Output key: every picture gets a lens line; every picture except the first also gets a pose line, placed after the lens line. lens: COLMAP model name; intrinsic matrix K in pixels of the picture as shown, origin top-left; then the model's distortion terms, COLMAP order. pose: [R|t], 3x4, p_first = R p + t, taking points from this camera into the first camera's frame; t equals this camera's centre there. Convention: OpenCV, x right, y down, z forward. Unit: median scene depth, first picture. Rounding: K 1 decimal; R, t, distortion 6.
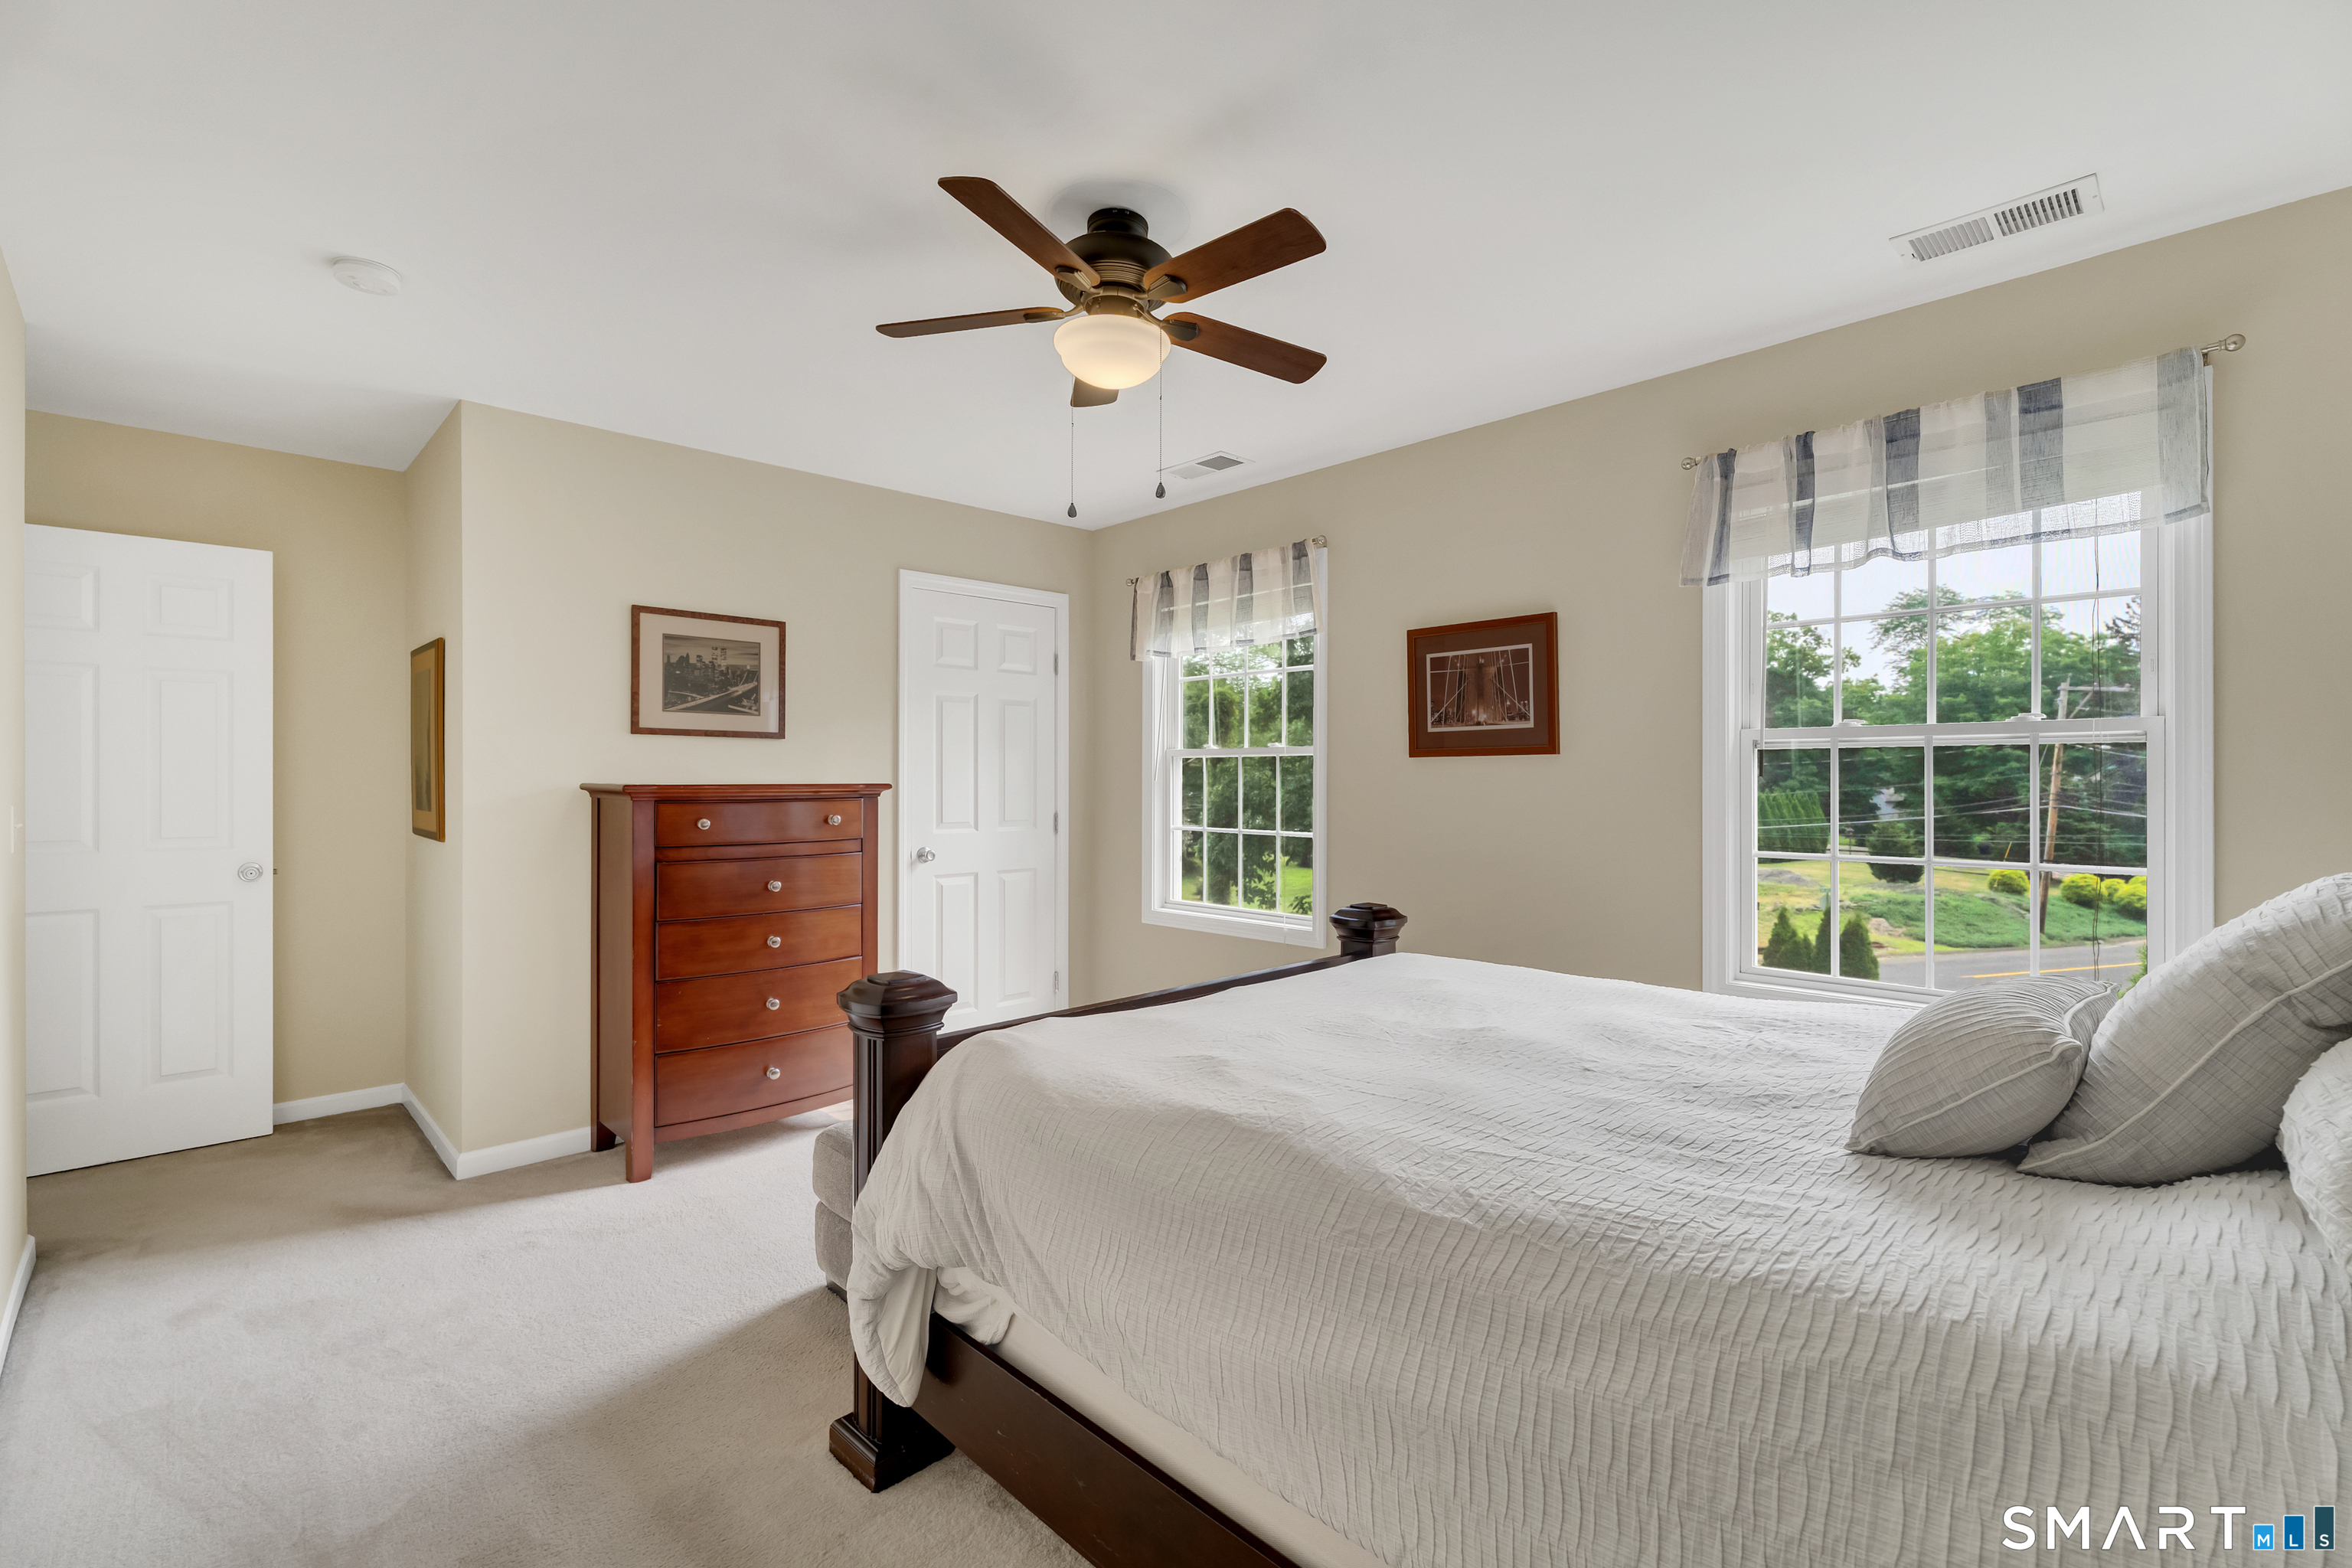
lens RADIAL K [[1047.9, 0, 1160.2], [0, 1047.9, 777.7], [0, 0, 1]] dist [-0.000430, 0.000384]
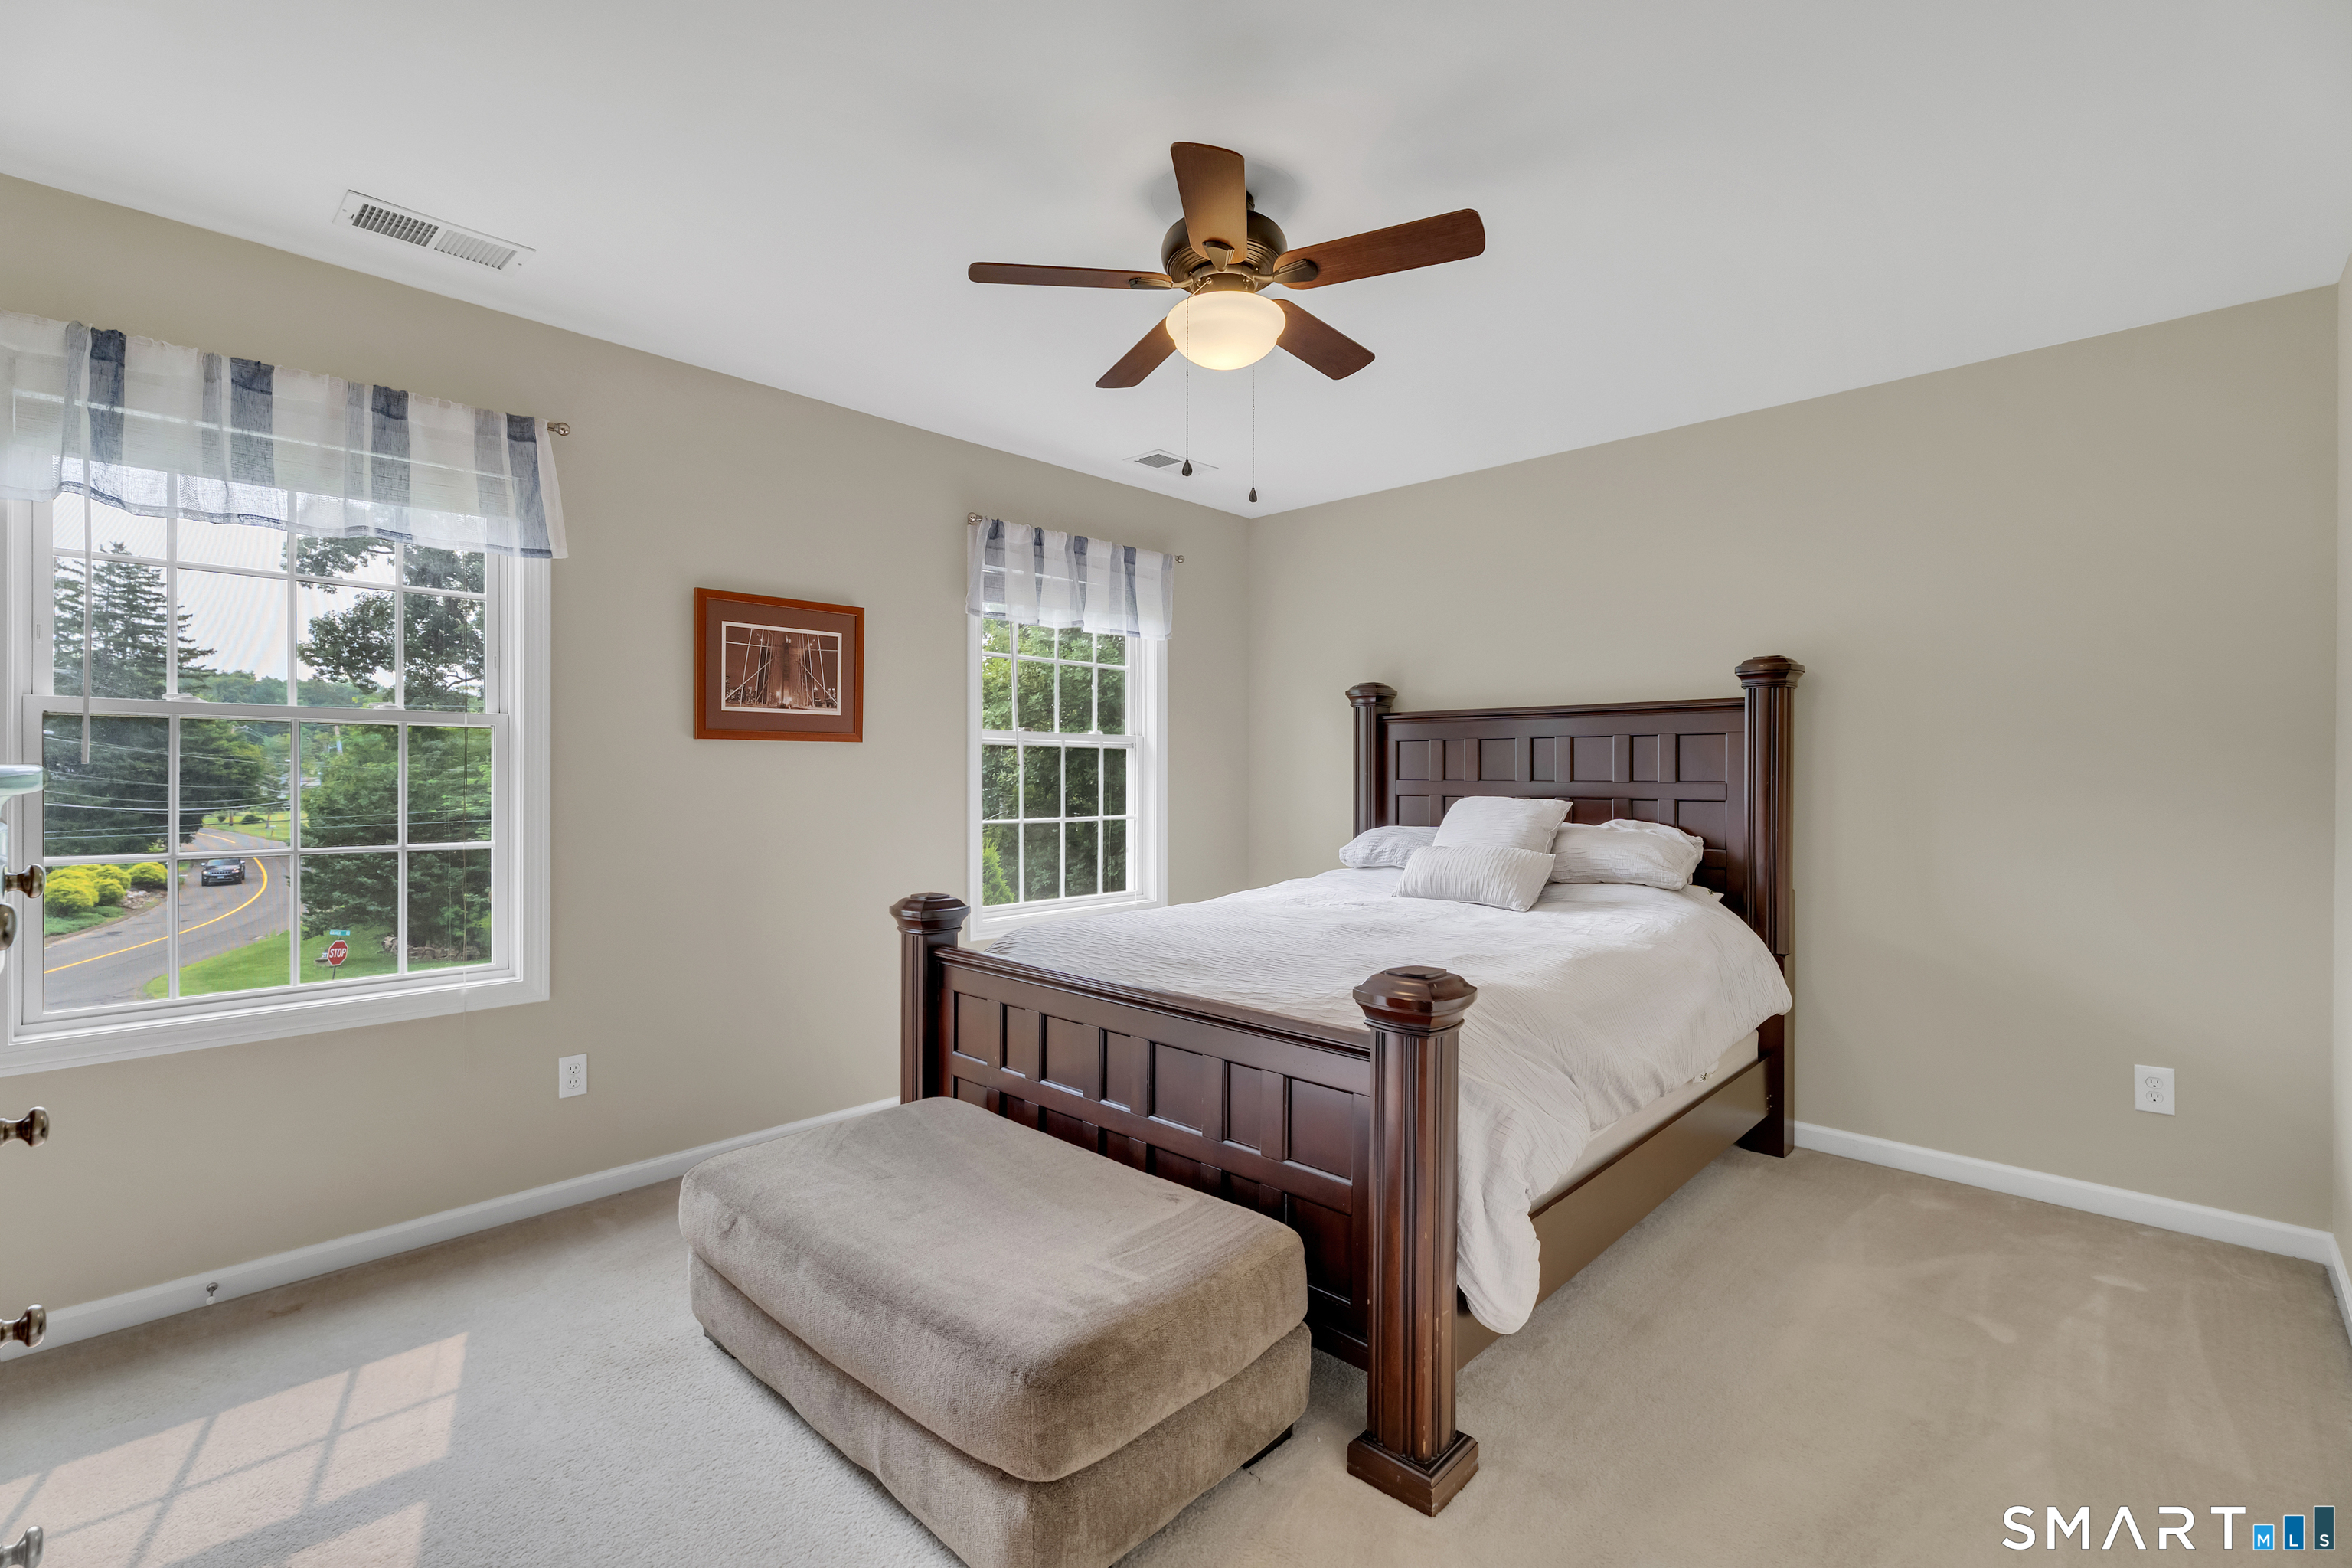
lens RADIAL K [[1047.9, 0, 1160.2], [0, 1047.9, 777.7], [0, 0, 1]] dist [-0.000430, 0.000384]
pose [[-0.046165, -0.006299, 0.998914, -0.673348], [-0.006264, 0.999962, 0.006016, 0.005035], [-0.998914, -0.005980, -0.046202, 0.721822]]
